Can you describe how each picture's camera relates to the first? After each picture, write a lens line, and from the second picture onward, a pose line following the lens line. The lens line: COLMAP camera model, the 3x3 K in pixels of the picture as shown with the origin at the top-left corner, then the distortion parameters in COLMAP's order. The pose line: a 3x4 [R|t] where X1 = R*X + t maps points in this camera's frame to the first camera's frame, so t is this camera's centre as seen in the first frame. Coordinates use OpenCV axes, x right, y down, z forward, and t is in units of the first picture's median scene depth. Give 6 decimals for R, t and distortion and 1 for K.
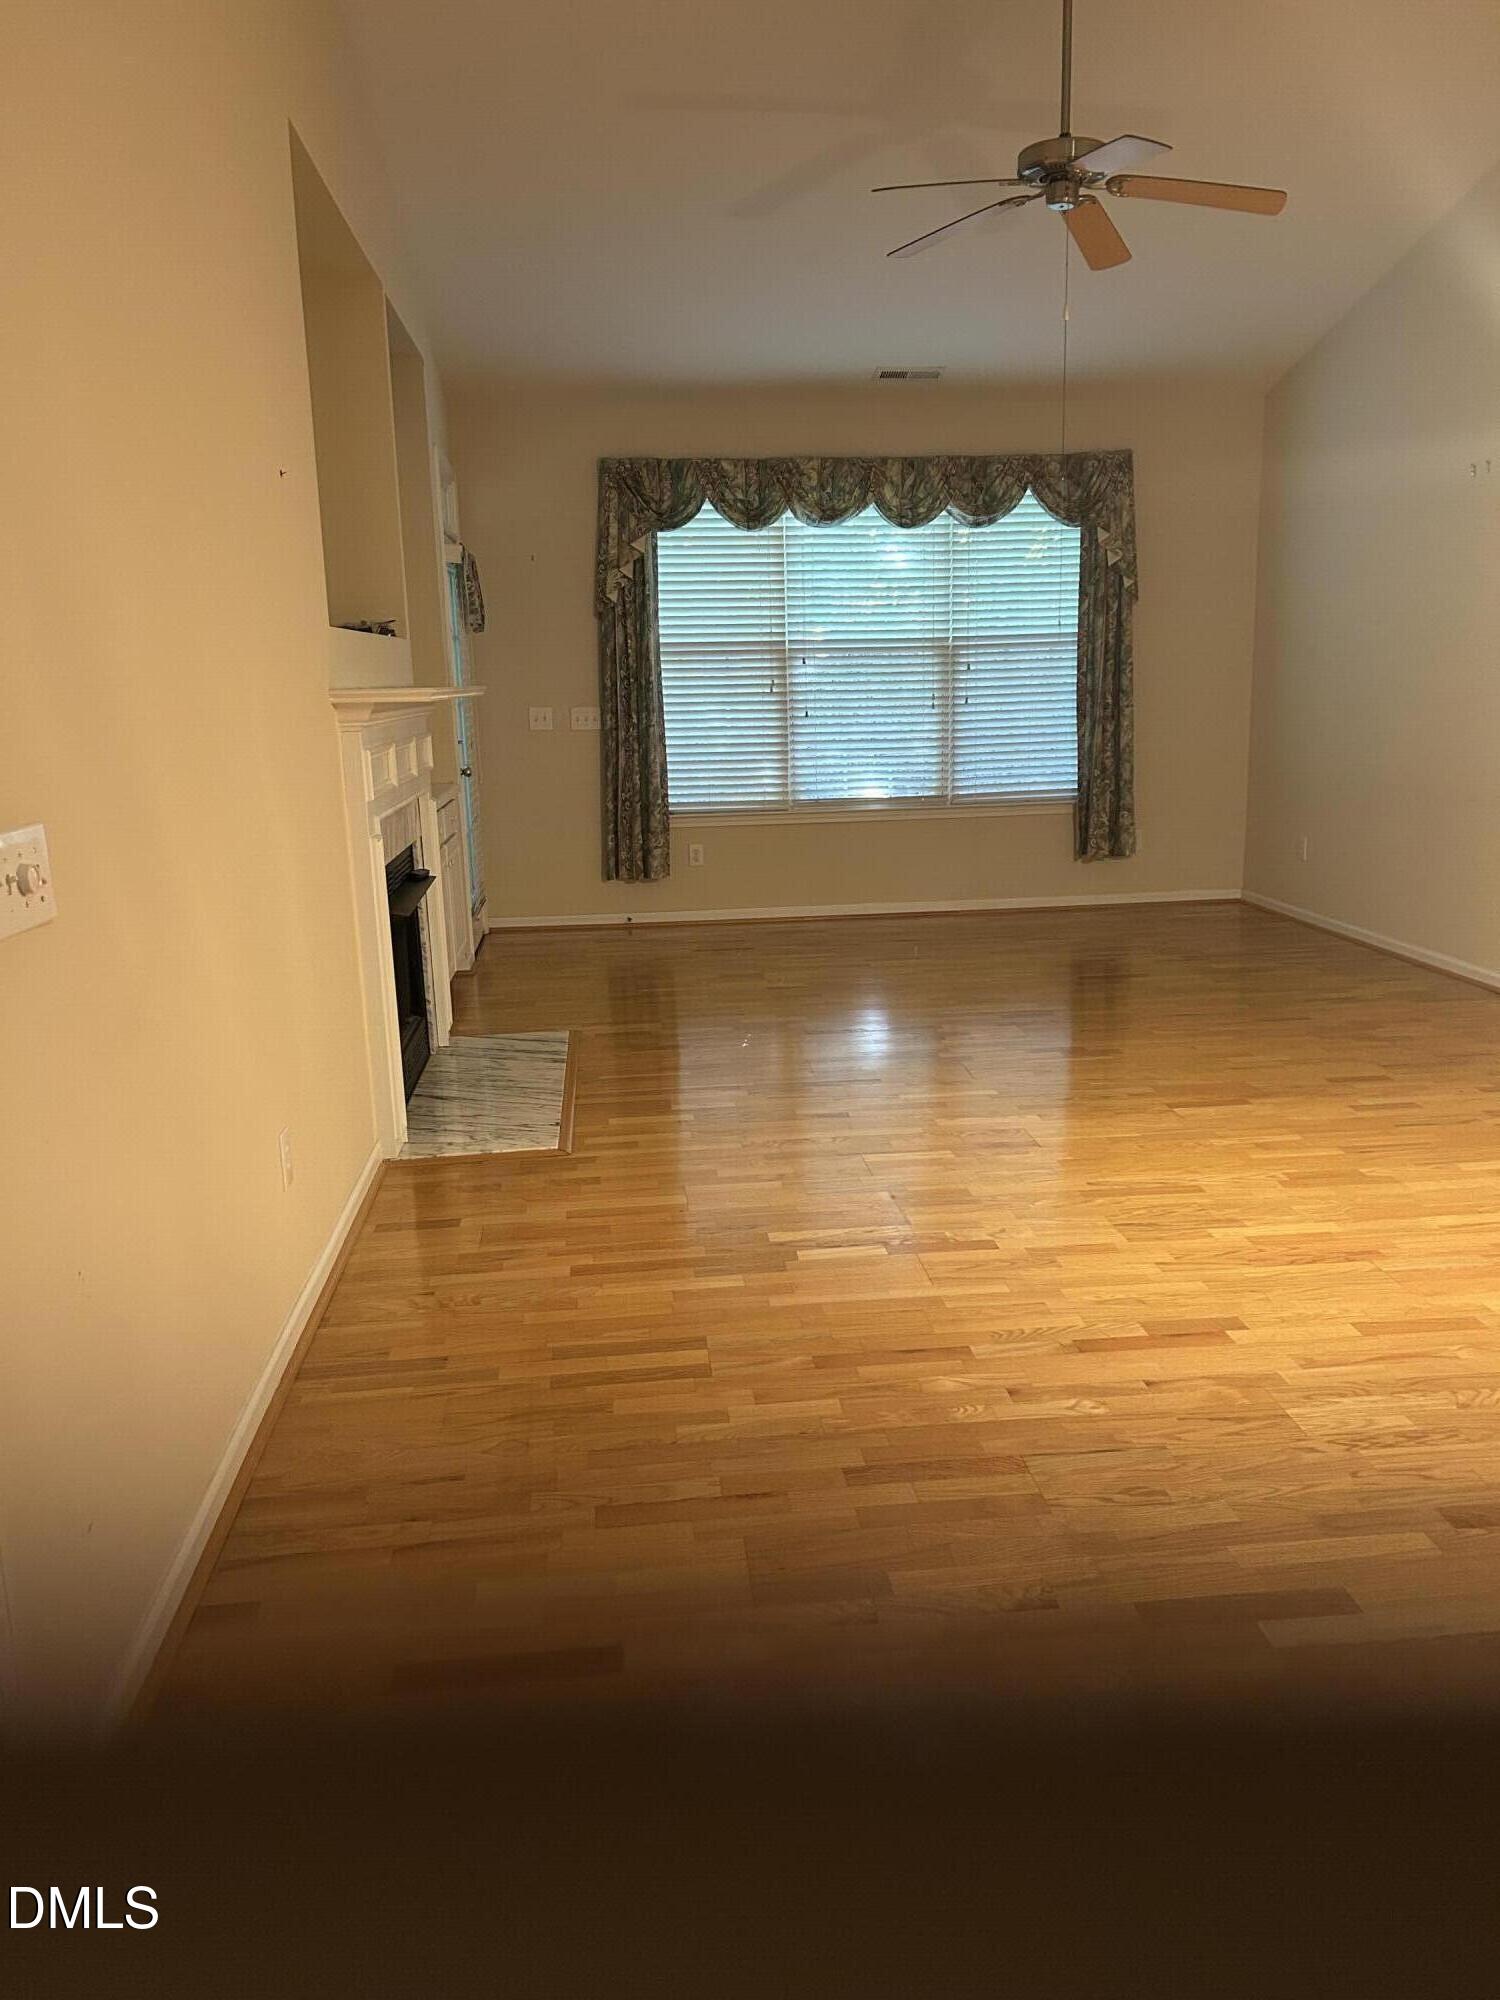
lens RADIAL K [[1500.7, 0, 748.1], [0, 1500.7, 996.0], [0, 0, 1]] dist [0.034492, -0.031333]
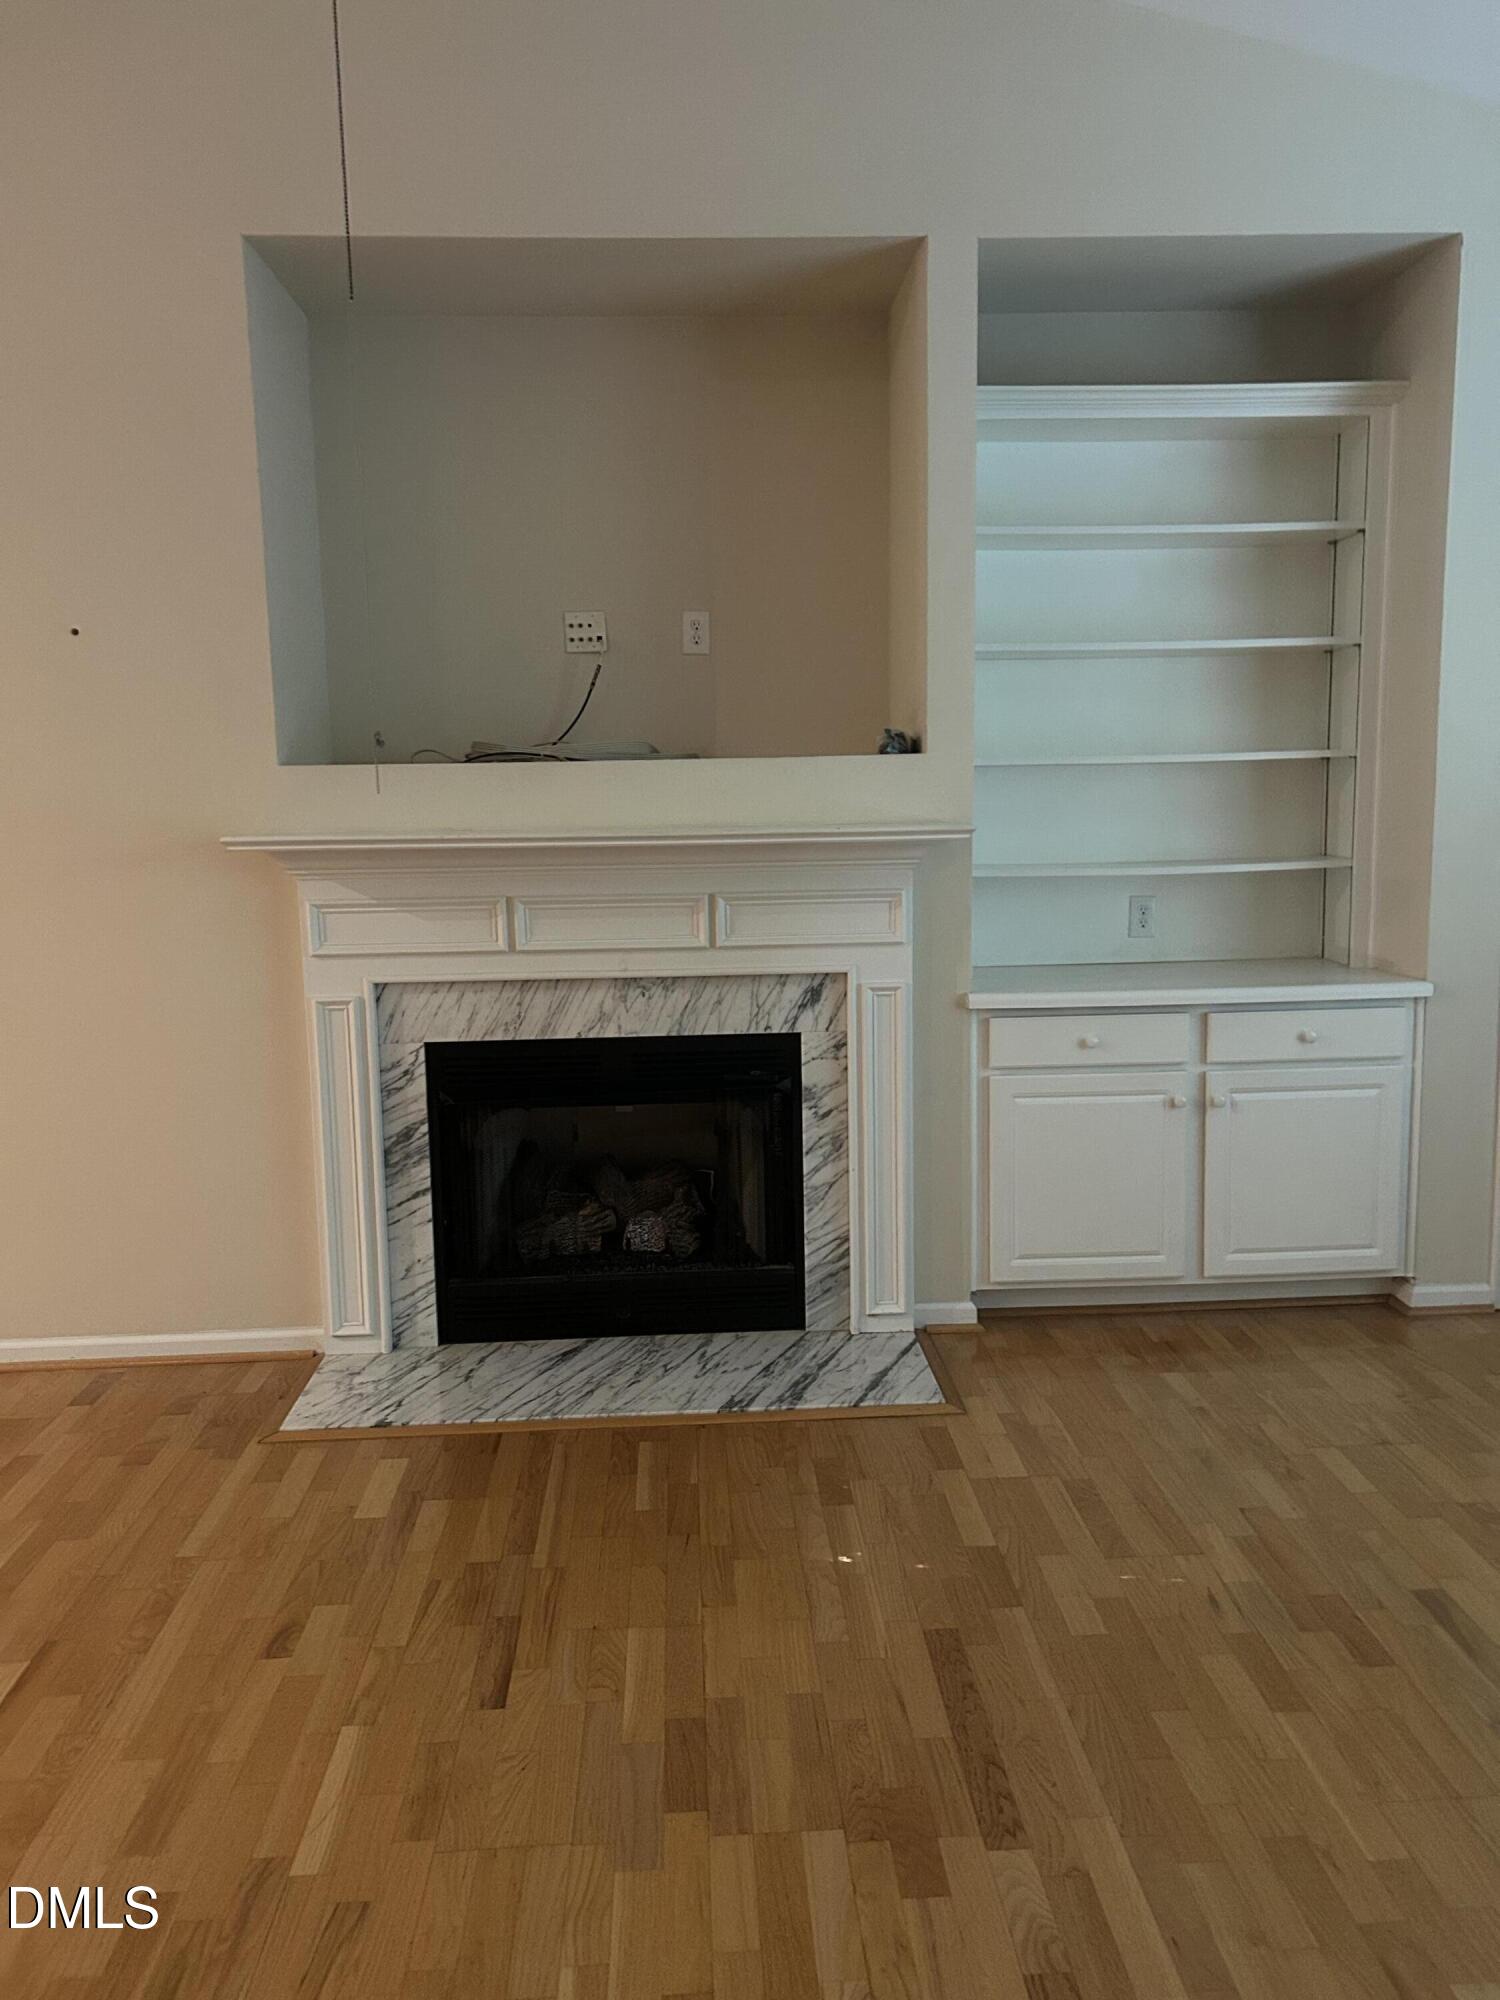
lens RADIAL K [[1500.7, 0, 745.4], [0, 1500.7, 1004.6], [0, 0, 1]] dist [0.034492, -0.031333]
pose [[-0.058072, 0.150125, -0.986960, 0.522797], [-0.201228, 0.966576, 0.158864, -0.246118], [0.977821, 0.207830, -0.025922, 1.151671]]
